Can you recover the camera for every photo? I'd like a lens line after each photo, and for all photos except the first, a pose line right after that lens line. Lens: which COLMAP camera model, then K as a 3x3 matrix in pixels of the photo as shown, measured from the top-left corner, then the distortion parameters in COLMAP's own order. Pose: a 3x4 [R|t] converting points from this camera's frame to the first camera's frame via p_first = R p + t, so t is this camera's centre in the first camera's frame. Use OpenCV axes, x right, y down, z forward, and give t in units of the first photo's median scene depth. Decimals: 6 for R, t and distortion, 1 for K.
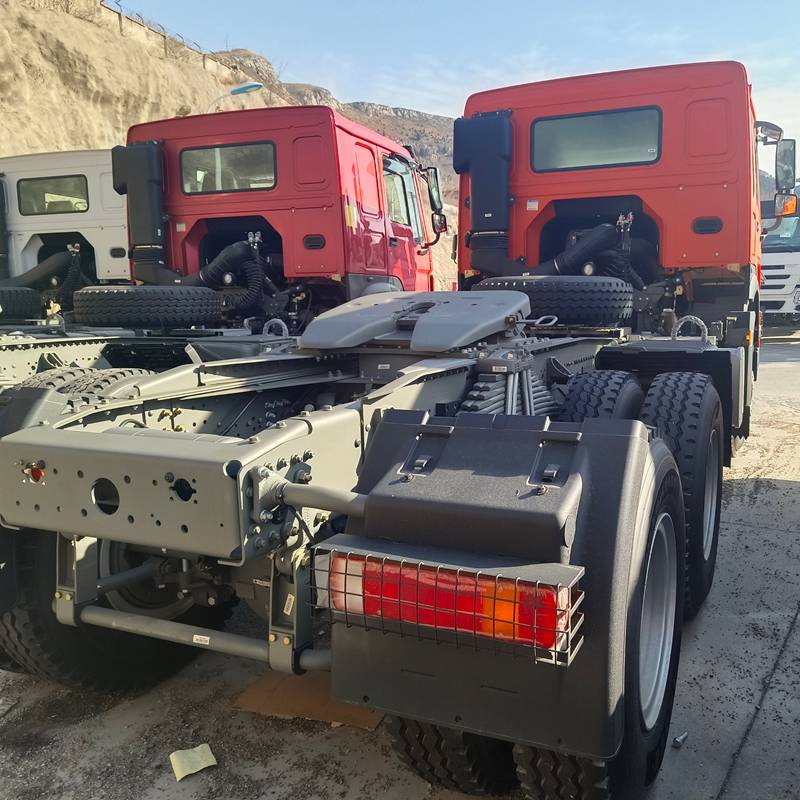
lens RADIAL K [[719.3, 0, 397.4], [0, 719.3, 399.8], [0, 0, 1]] dist [0.025031, -0.018491]
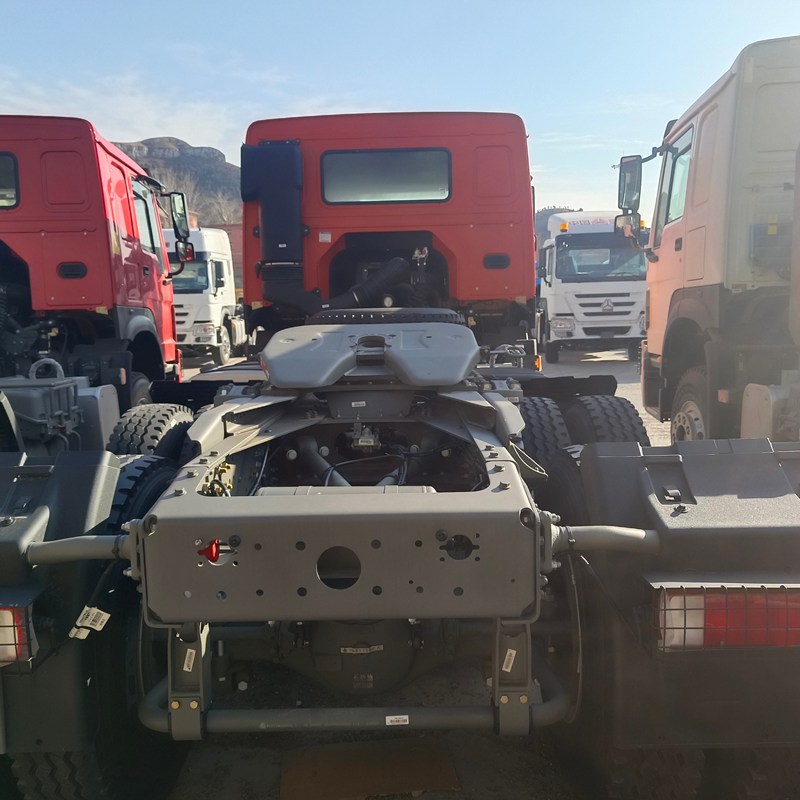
lens RADIAL K [[747.7, 0, 400.0], [0, 747.7, 400.0], [0, 0, 1]] dist [-0.001057, -0.001012]
pose [[0.926916, -0.049191, 0.372031, -0.115327], [0.066737, 0.997177, -0.034425, -0.005079], [-0.369287, 0.056738, 0.927582, 0.025511]]
